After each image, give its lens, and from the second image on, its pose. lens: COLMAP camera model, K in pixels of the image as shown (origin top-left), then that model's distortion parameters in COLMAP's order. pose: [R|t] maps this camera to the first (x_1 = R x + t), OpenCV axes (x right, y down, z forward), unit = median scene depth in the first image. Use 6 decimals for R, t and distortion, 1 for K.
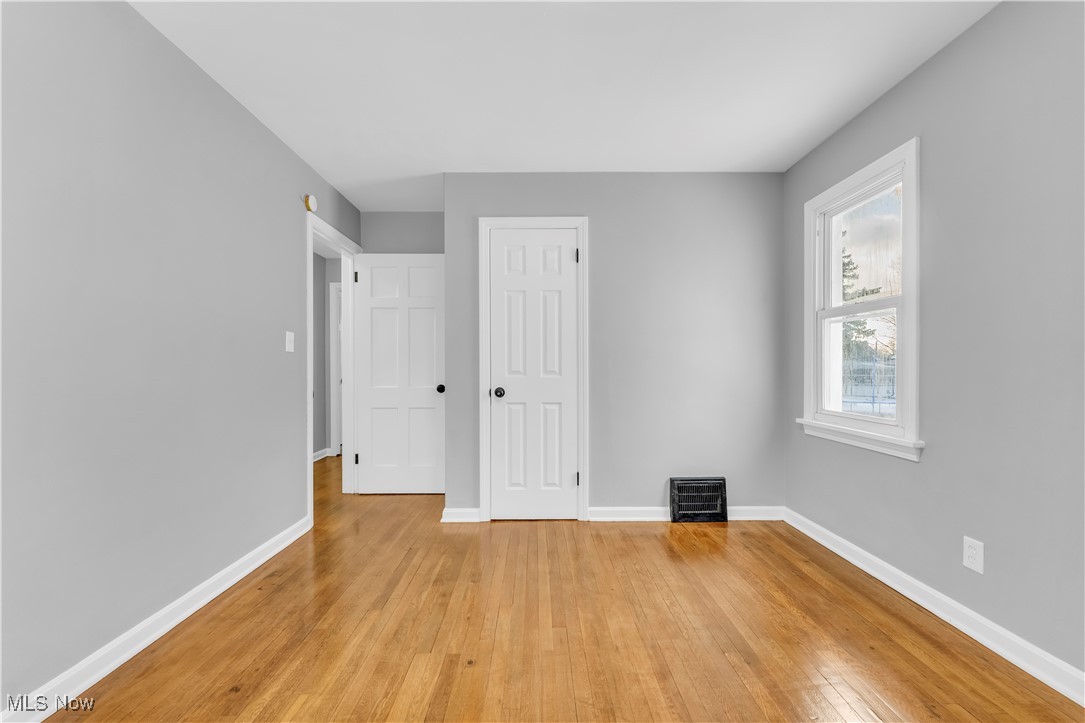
lens RADIAL K [[438.2, 0, 537.1], [0, 438.2, 368.2], [0, 0, 1]] dist [-0.001142, -0.000094]
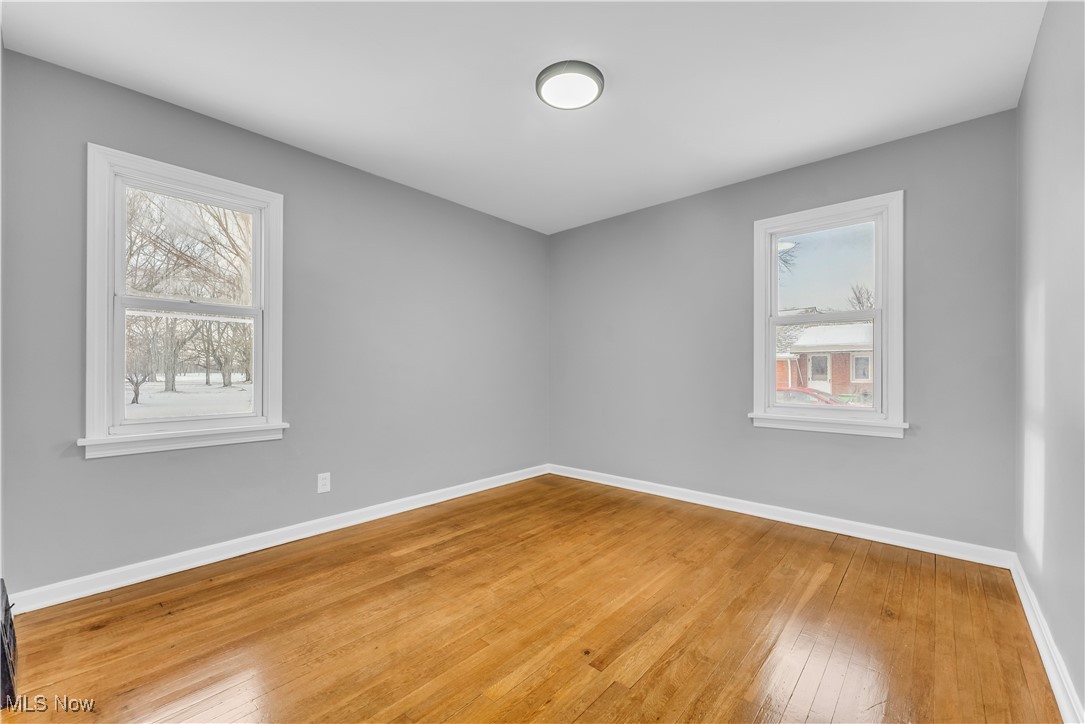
lens RADIAL K [[438.2, 0, 537.1], [0, 438.2, 368.7], [0, 0, 1]] dist [-0.001142, -0.000094]
pose [[-0.734837, 0.002441, 0.678240, -0.694515], [0.003346, 0.999994, 0.000026, 0.003636], [-0.678236, 0.002289, -0.734841, 1.661636]]
